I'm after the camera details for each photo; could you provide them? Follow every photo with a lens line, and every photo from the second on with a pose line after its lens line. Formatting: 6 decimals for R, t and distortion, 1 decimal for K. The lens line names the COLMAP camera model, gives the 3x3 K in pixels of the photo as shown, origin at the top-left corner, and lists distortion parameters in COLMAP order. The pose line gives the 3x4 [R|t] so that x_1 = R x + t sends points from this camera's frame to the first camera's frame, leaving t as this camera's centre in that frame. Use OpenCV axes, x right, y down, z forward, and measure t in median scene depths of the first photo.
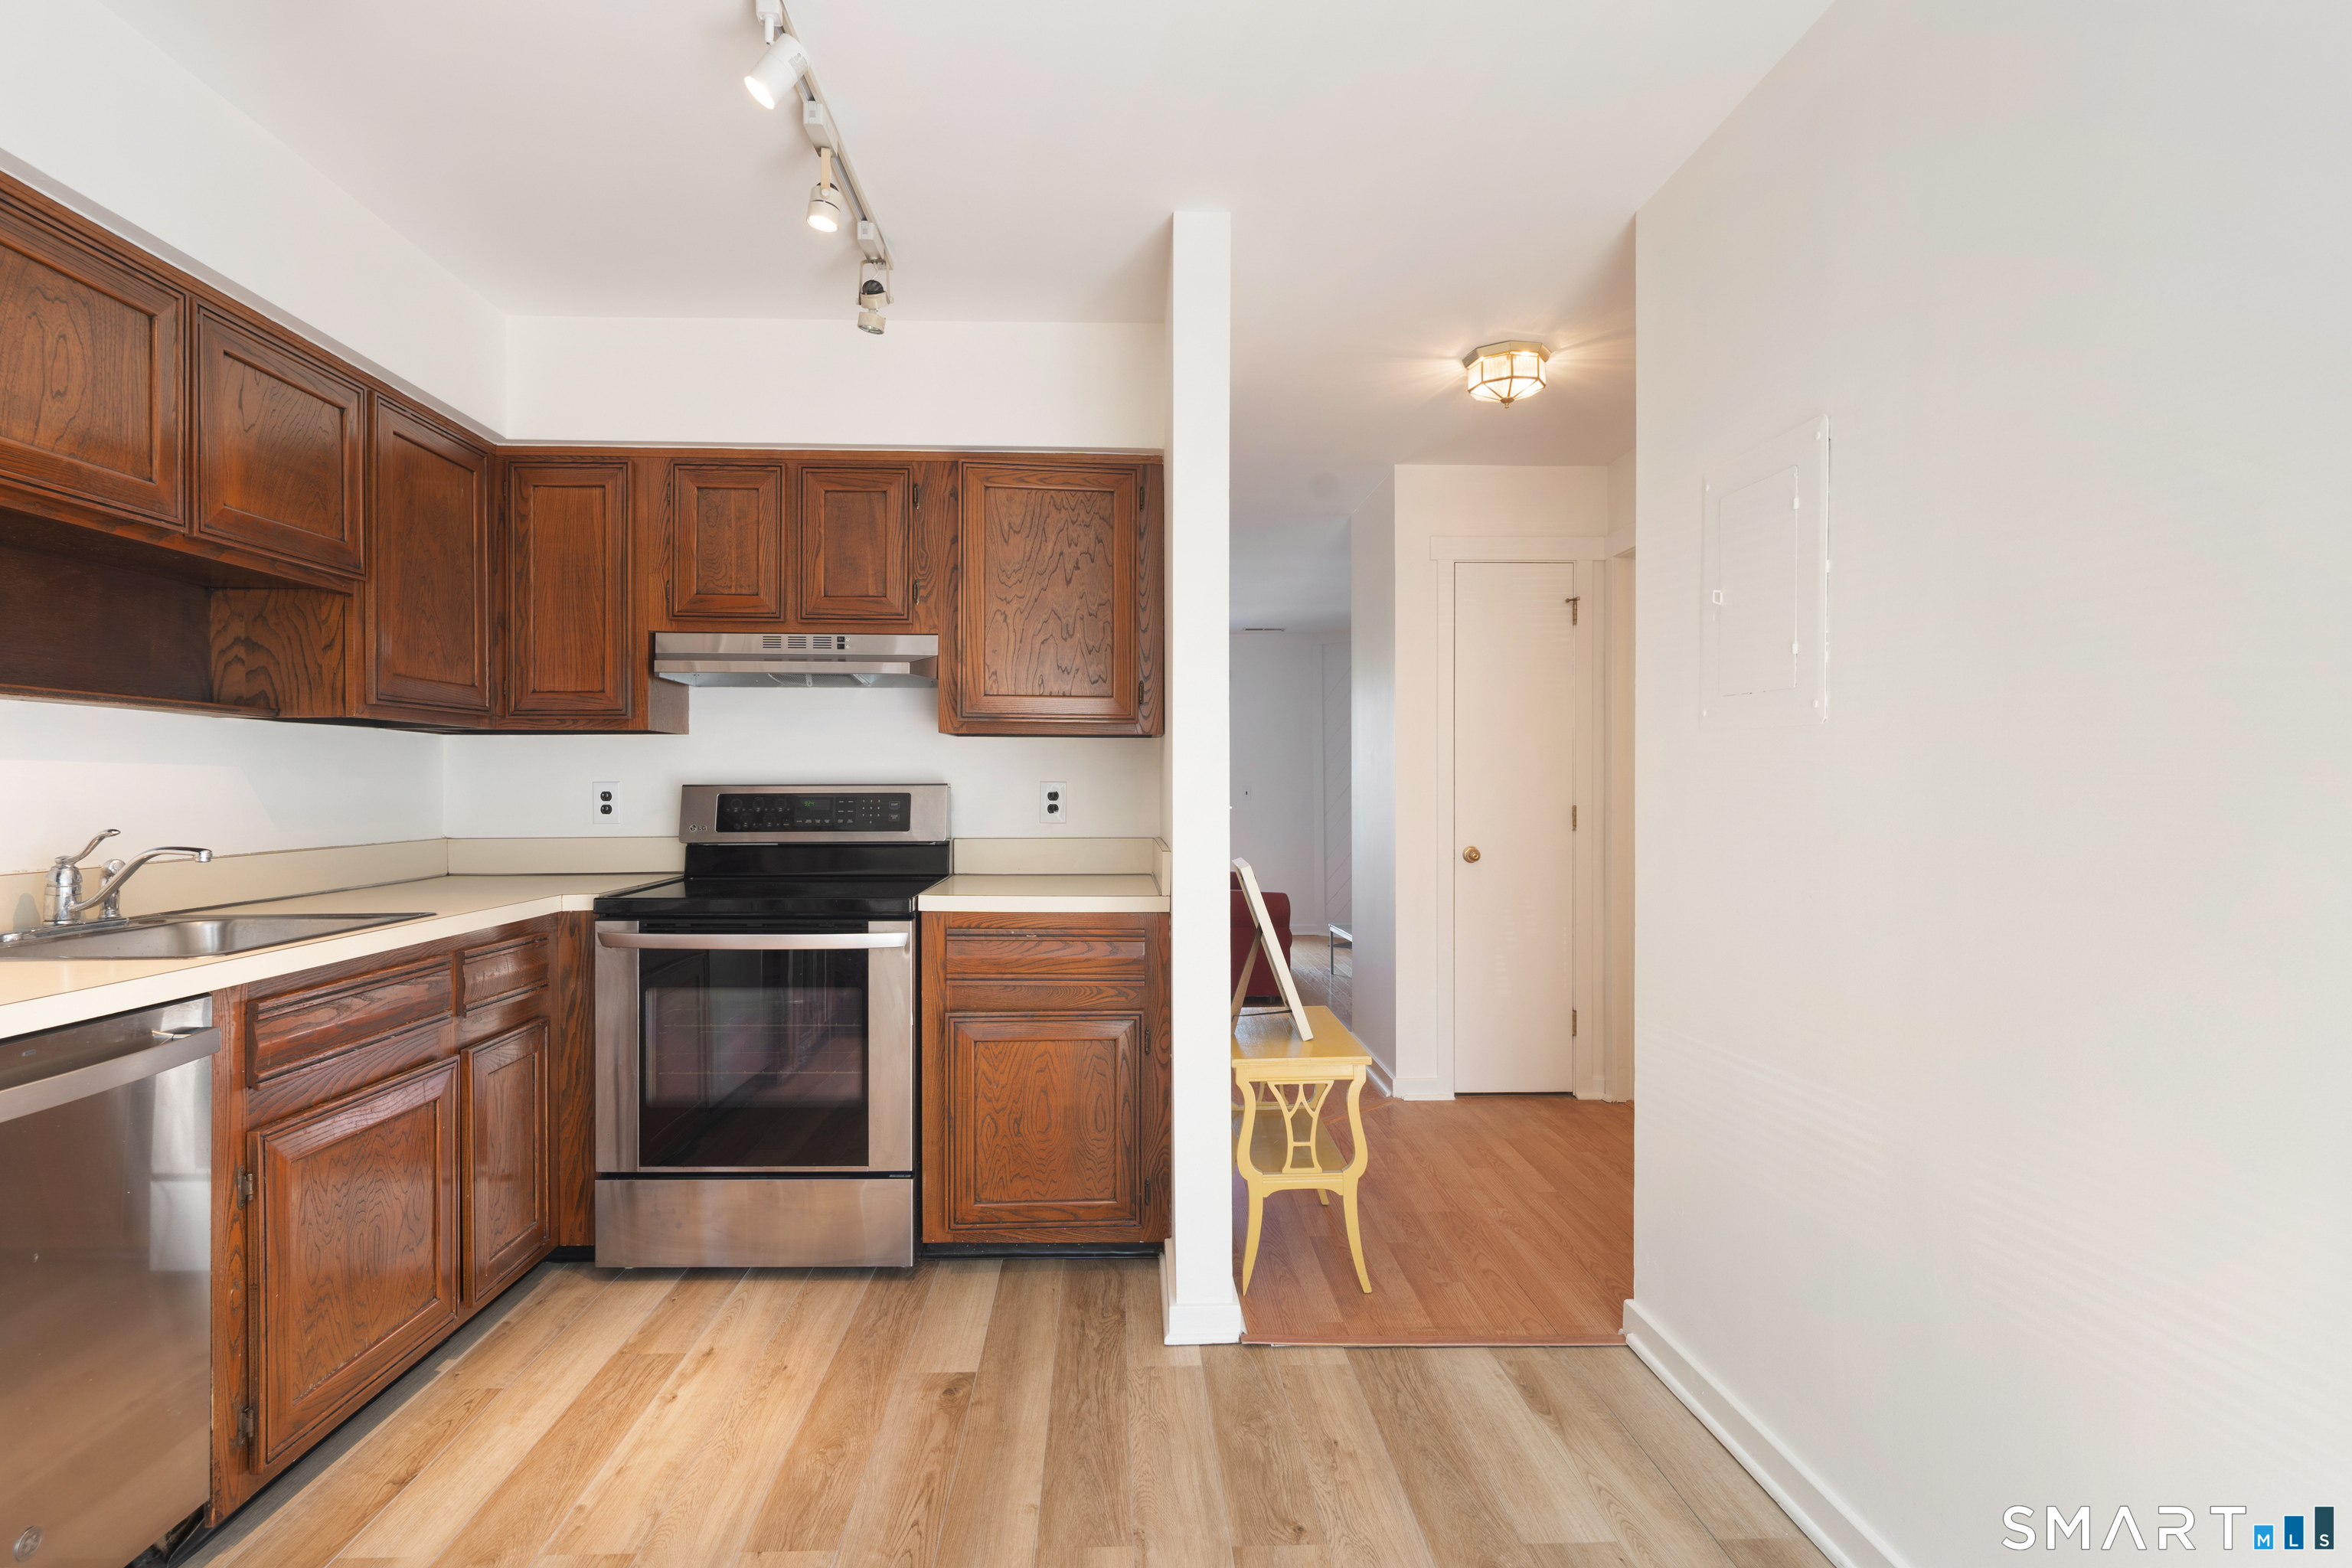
lens RADIAL K [[1153.7, 0, 1161.7], [0, 1153.7, 789.7], [0, 0, 1]] dist [0.002947, 0.000424]
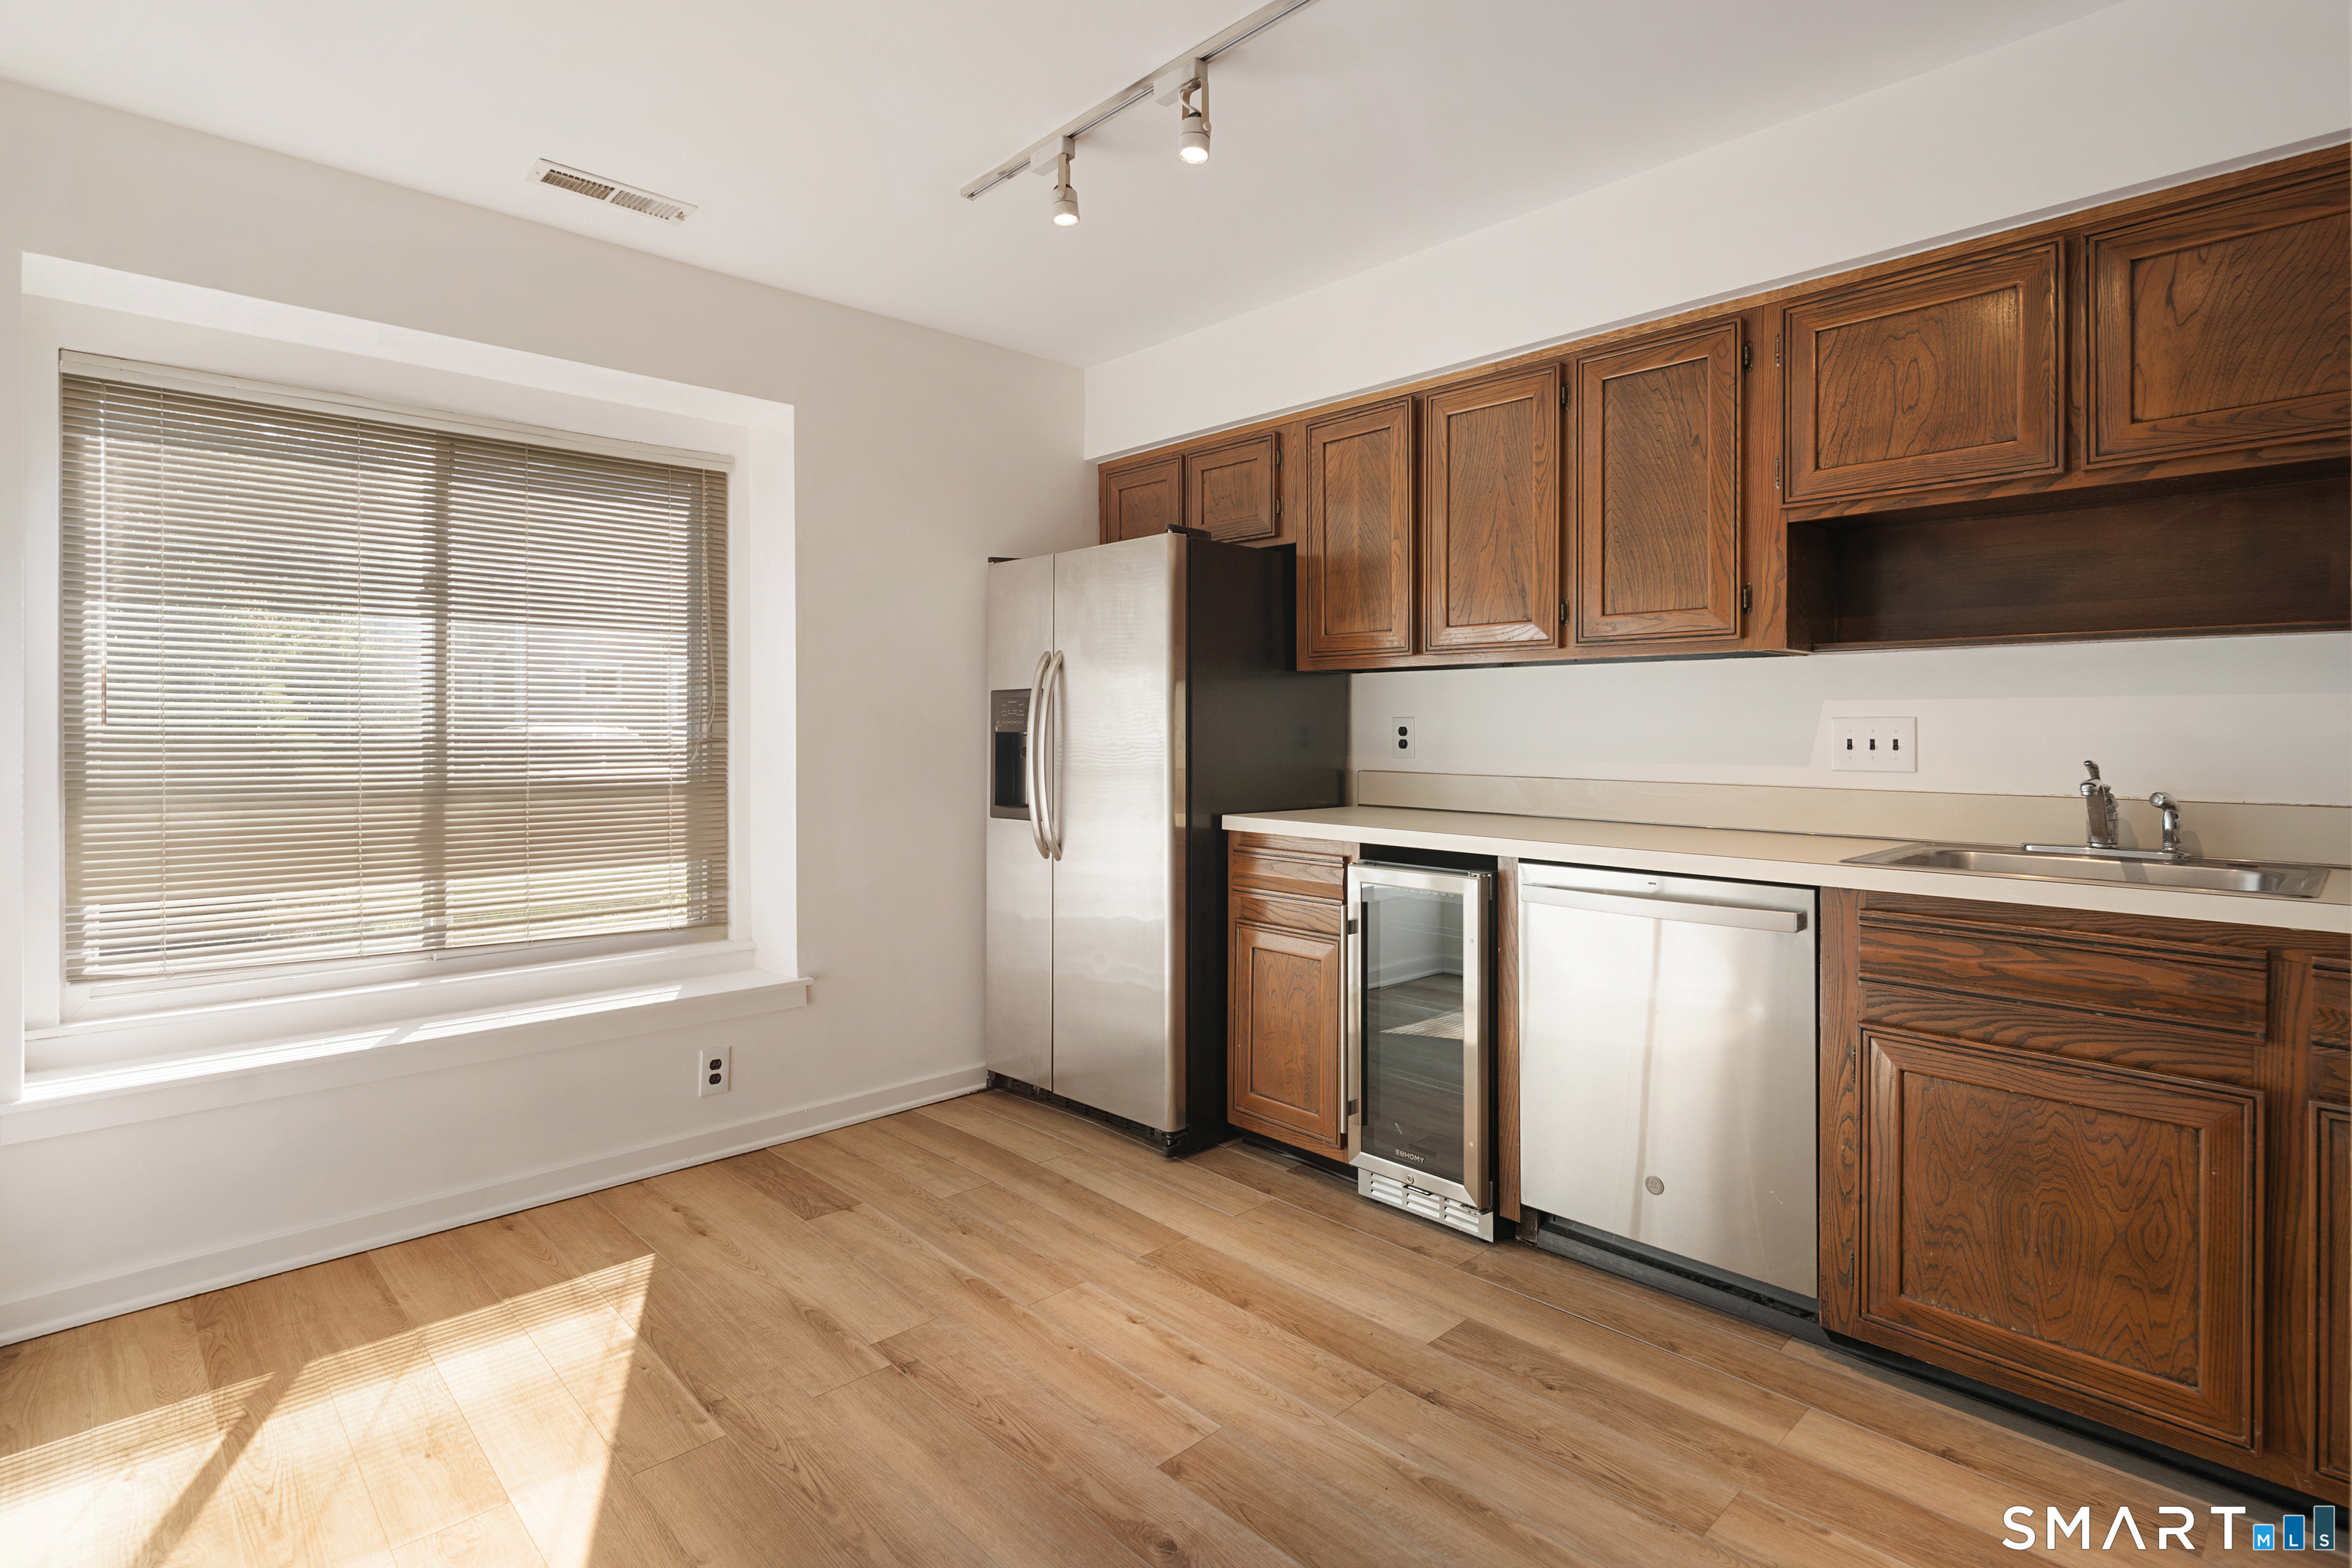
lens RADIAL K [[1164.6, 0, 1176.1], [0, 1164.6, 721.6], [0, 0, 1]] dist [0.000067, -0.000046]
pose [[-0.738163, 0.007153, -0.674585, 0.481035], [0.005796, 0.999974, 0.004261, -0.011137], [0.674598, -0.000764, -0.738185, 1.367871]]
